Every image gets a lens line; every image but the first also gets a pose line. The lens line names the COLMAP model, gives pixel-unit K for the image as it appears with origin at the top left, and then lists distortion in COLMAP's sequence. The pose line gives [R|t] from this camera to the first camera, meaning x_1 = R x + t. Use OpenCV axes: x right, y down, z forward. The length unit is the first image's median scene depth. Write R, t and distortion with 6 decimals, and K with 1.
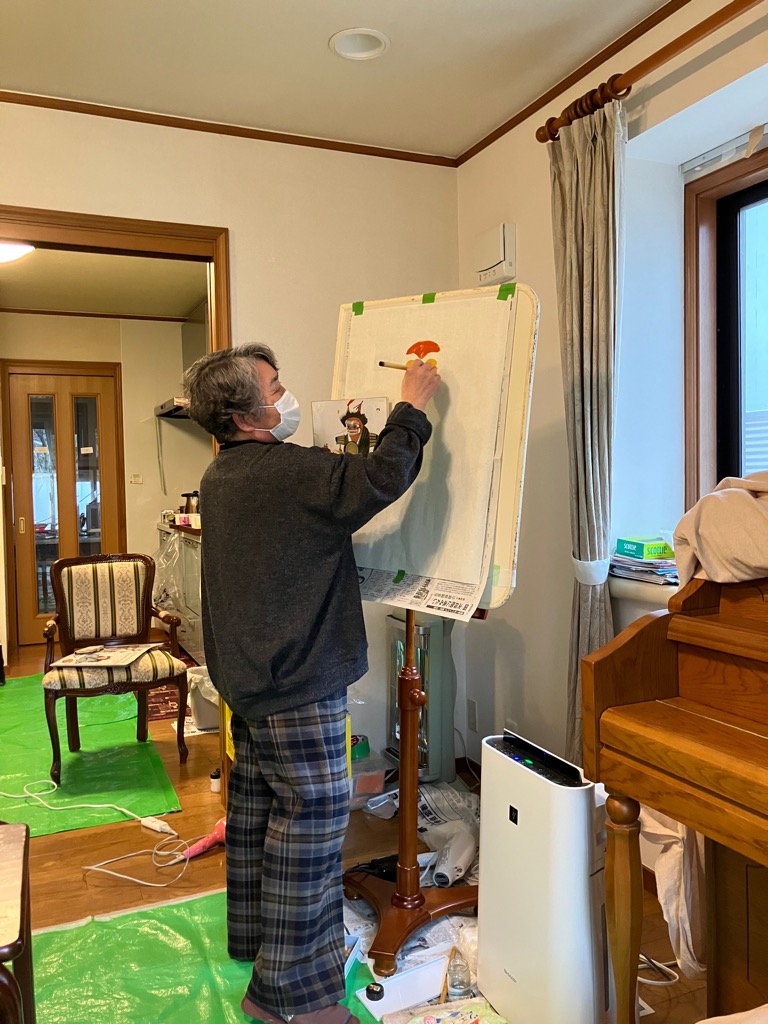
lens RADIAL K [[867.0, 0, 383.9], [0, 867.0, 509.7], [0, 0, 1]] dist [0.020886, 0.009594]
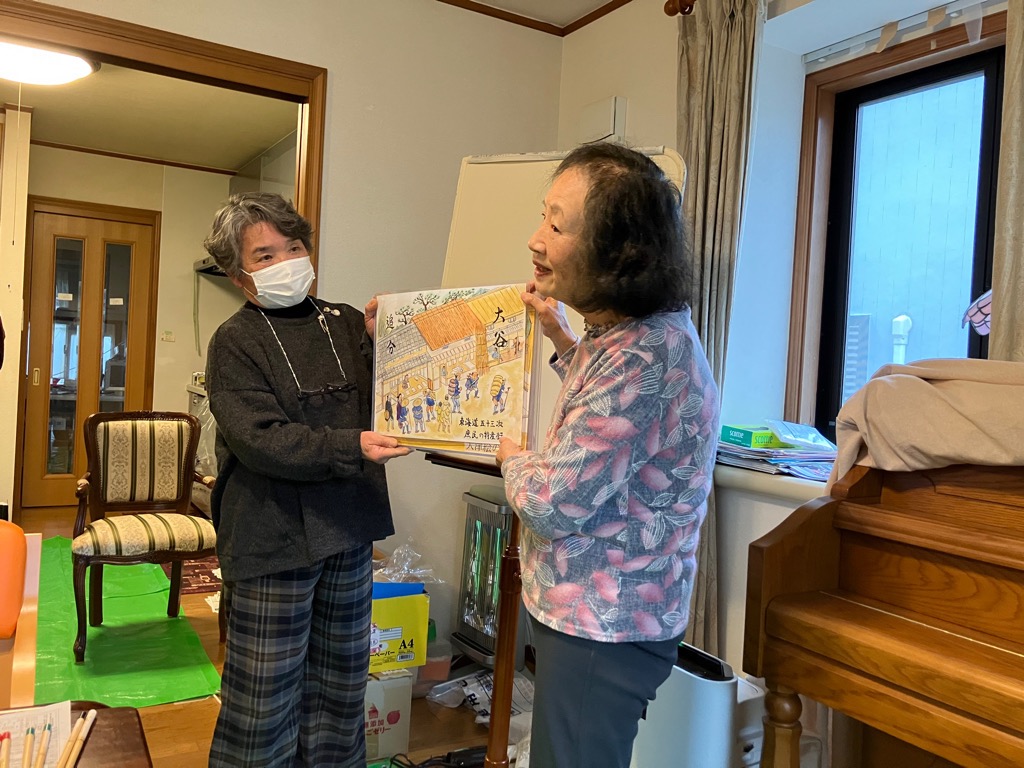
lens RADIAL K [[867.0, 0, 511.8], [0, 867.0, 380.4], [0, 0, 1]] dist [0.020886, 0.009594]
pose [[0.989766, 0.070364, 0.124142, -0.091241], [-0.068238, 0.997442, -0.021300, 0.020319], [-0.125323, 0.012611, 0.992036, 0.061935]]
